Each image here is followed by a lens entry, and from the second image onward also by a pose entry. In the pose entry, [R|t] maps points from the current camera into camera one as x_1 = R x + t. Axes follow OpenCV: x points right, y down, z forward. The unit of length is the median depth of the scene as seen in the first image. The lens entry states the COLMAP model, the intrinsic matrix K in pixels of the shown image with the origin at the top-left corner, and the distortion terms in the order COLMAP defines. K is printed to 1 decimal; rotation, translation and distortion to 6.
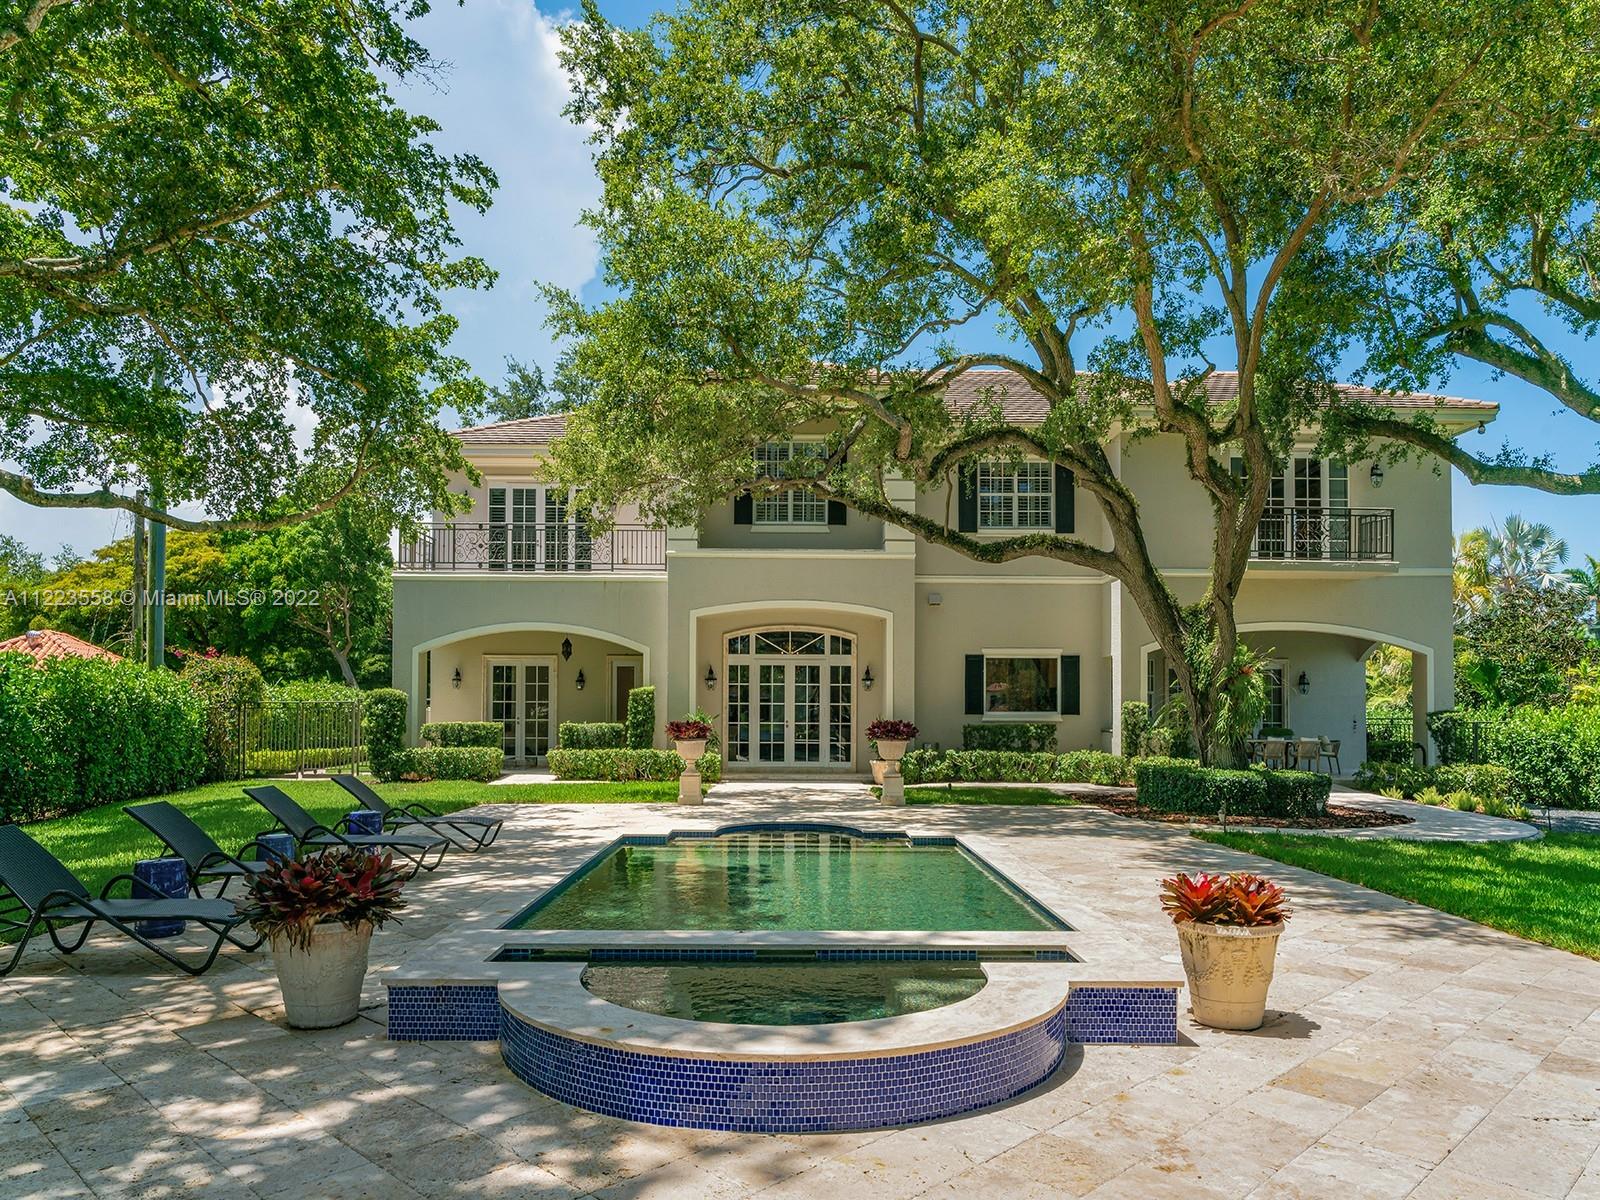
lens RADIAL K [[1324.6, 0, 800.0], [0, 1324.6, 600.0], [0, 0, 1]] dist [-0.005899, -0.001406]
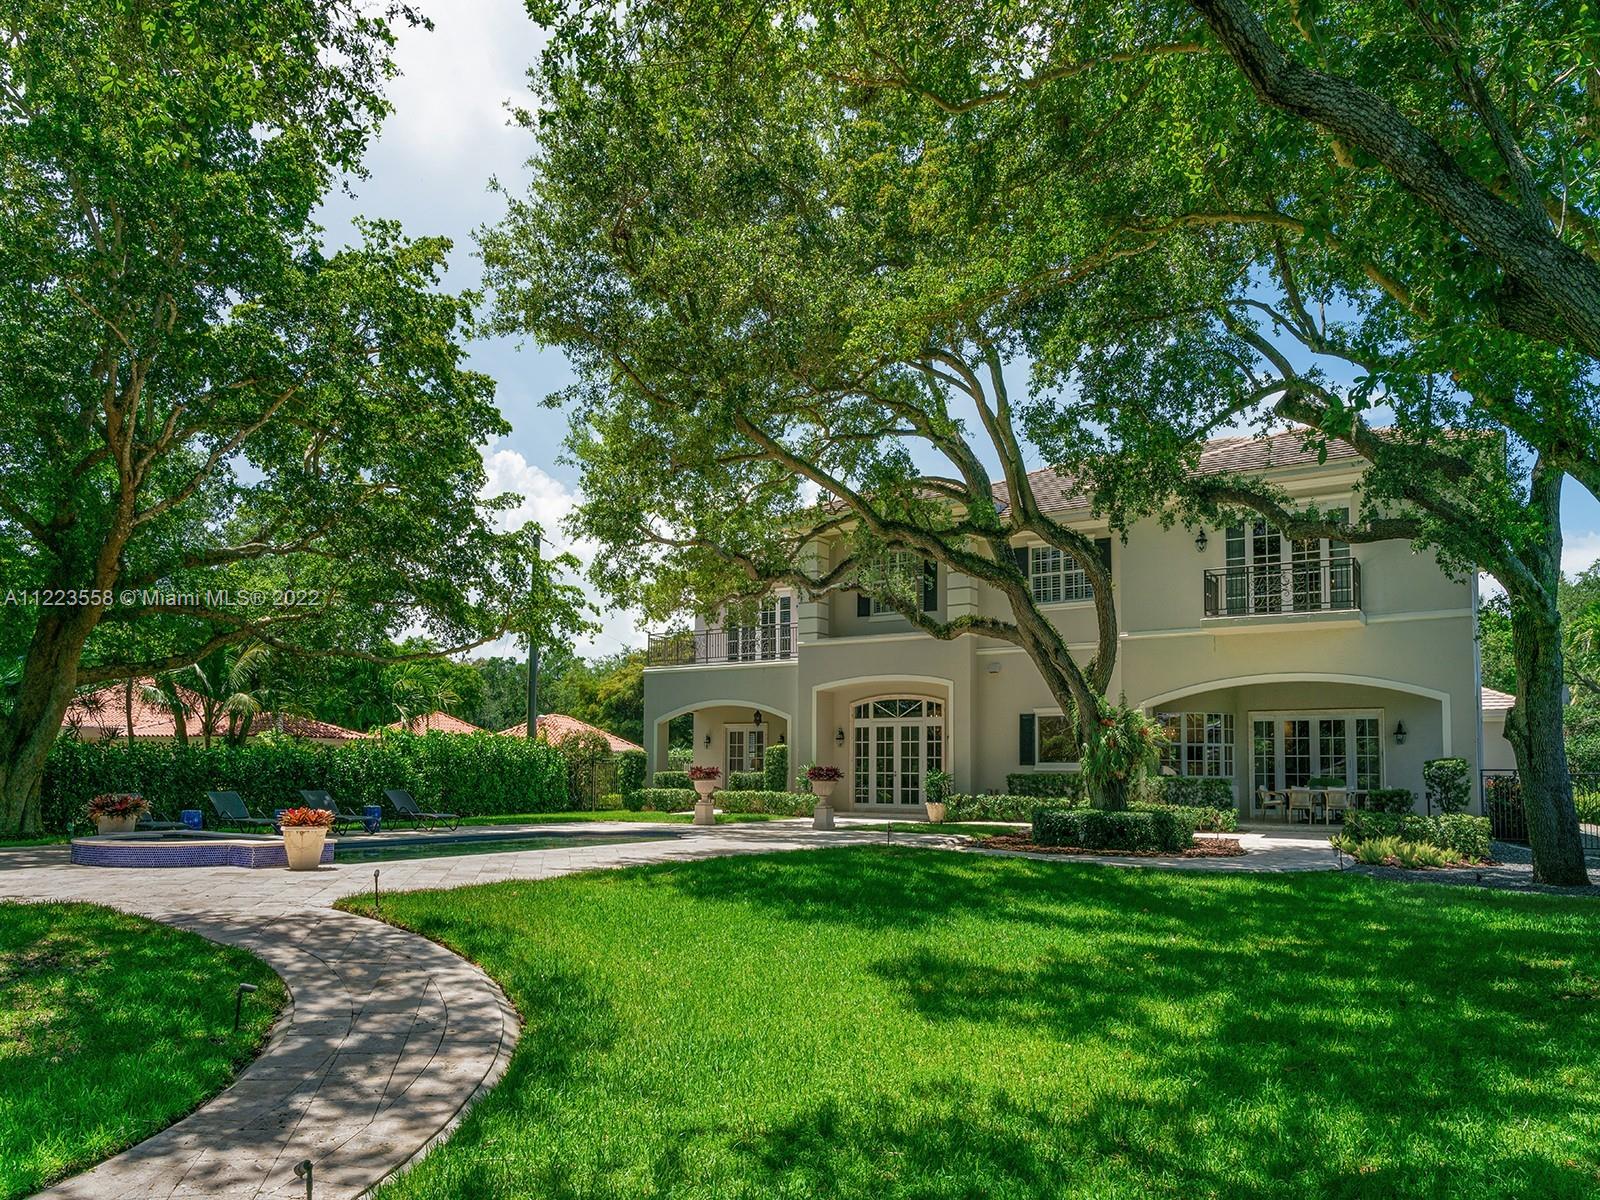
lens RADIAL K [[1324.6, 0, 800.0], [0, 1324.6, 600.0], [0, 0, 1]] dist [-0.005899, -0.001406]
pose [[0.790521, -0.081207, -0.607028, 0.688846], [0.054631, 0.996569, -0.062173, 0.002946], [0.609994, 0.015987, 0.792245, -0.048332]]
